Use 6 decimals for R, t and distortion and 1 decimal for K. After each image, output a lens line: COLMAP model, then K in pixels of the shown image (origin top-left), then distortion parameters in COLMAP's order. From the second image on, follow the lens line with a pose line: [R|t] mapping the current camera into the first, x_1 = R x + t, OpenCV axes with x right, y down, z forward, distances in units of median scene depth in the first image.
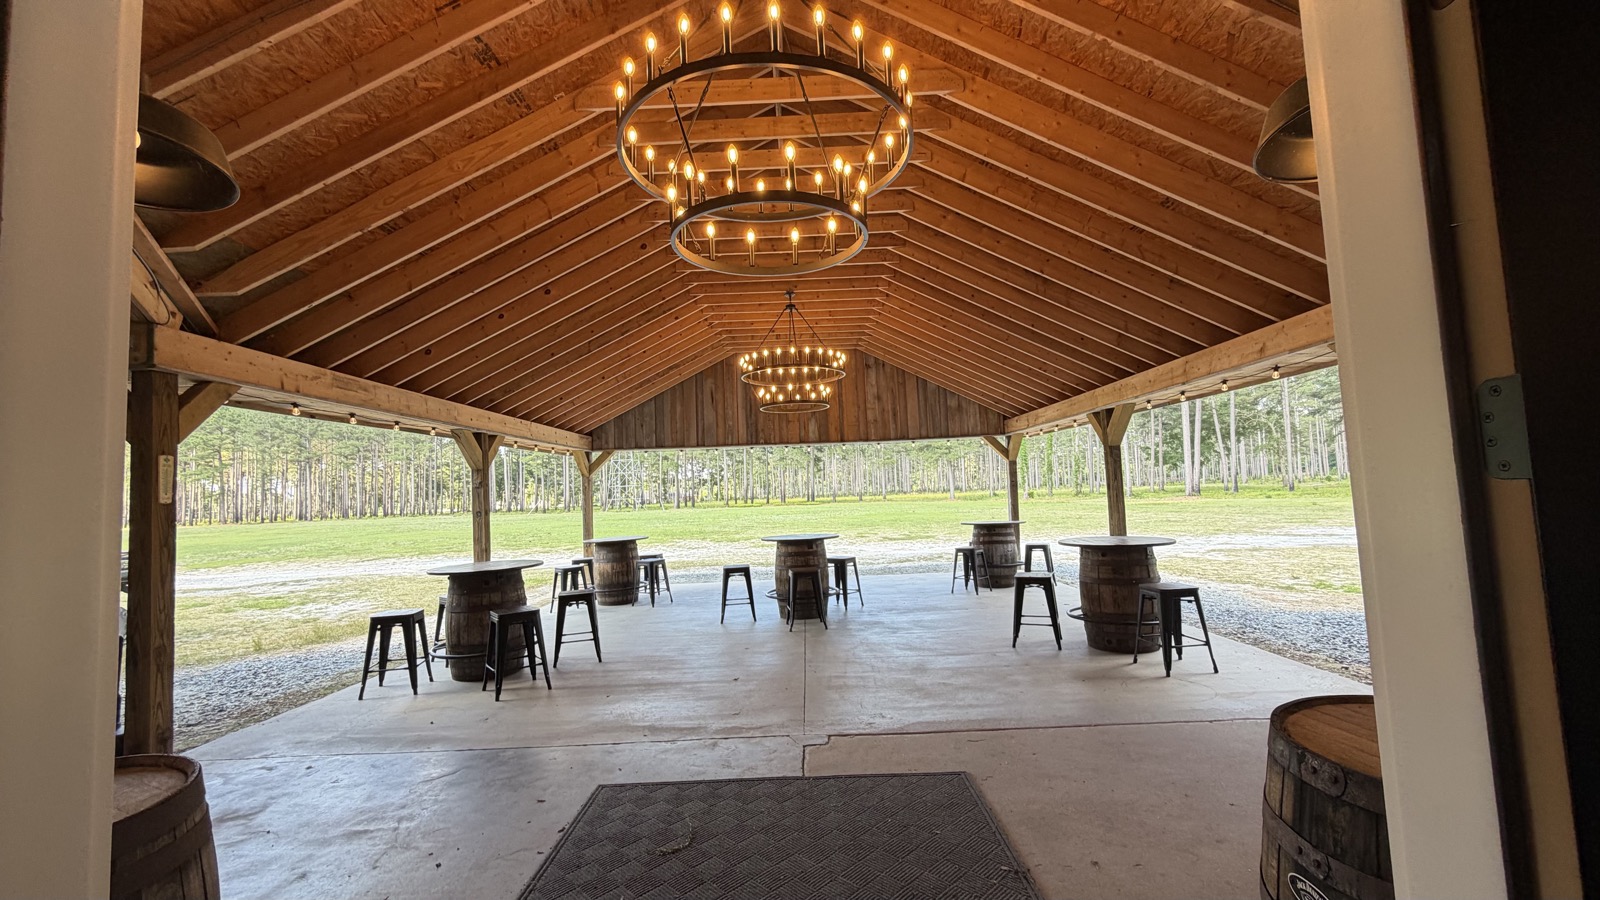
lens RADIAL K [[644.1, 0, 800.0], [0, 644.1, 450.0], [0, 0, 1]] dist [-0.000122, 0.000000]
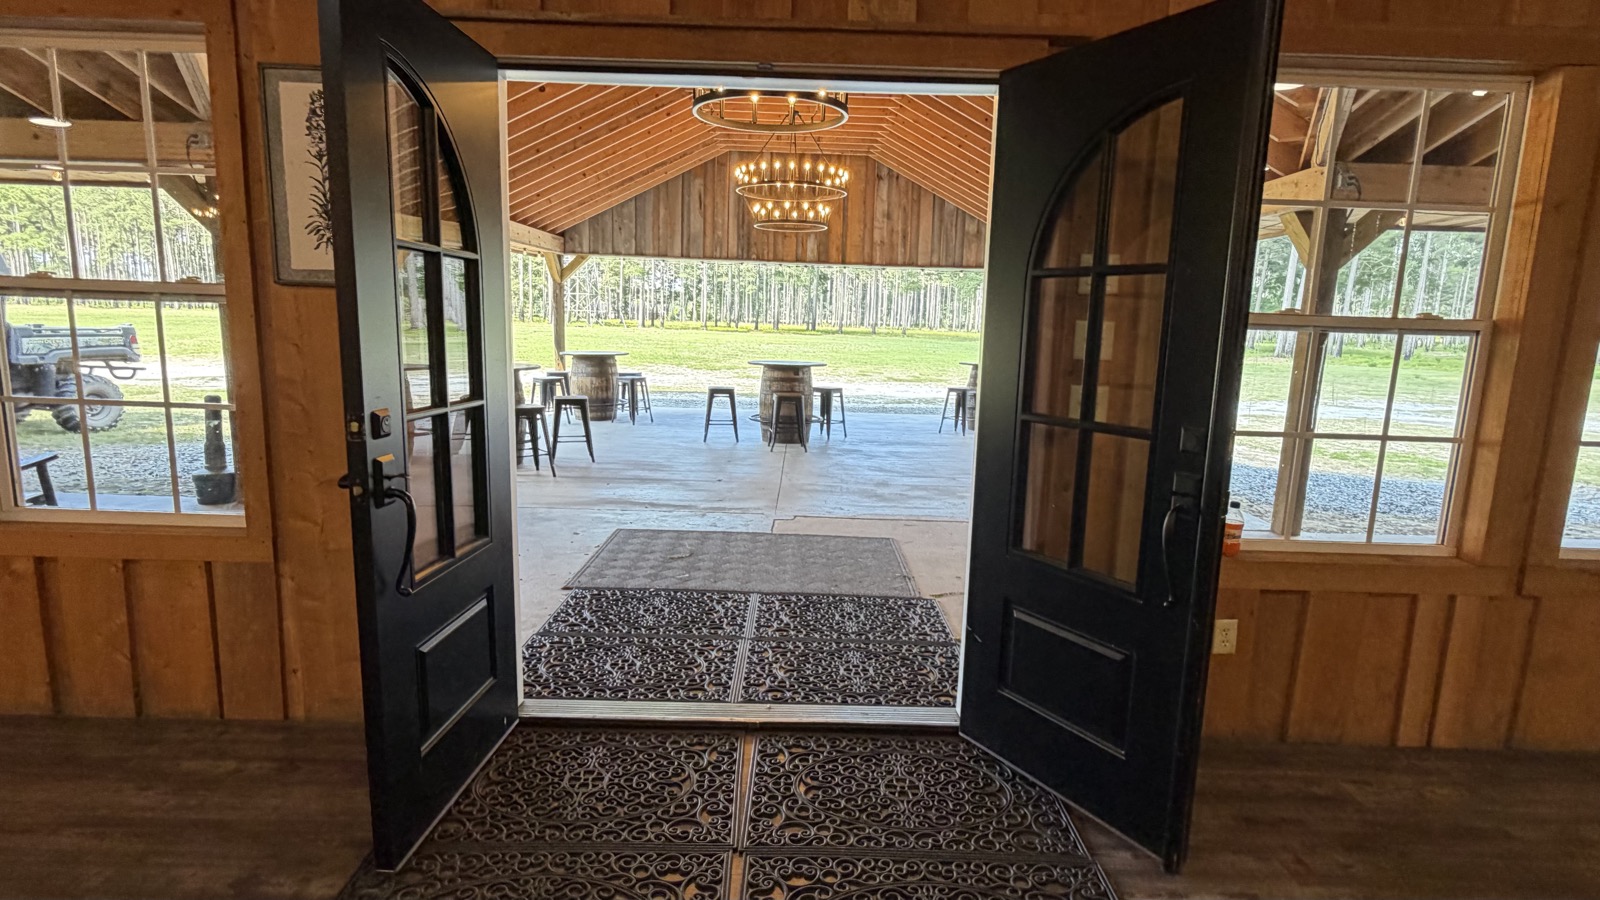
lens RADIAL K [[816.9, 0, 804.9], [0, 816.9, 457.7], [0, 0, 1]] dist [0.003223, 0.000377]
pose [[0.997415, 0.069066, 0.019832, 0.009581], [-0.071786, 0.970016, 0.232199, -0.013073], [-0.003200, -0.233022, 0.972466, -0.195709]]
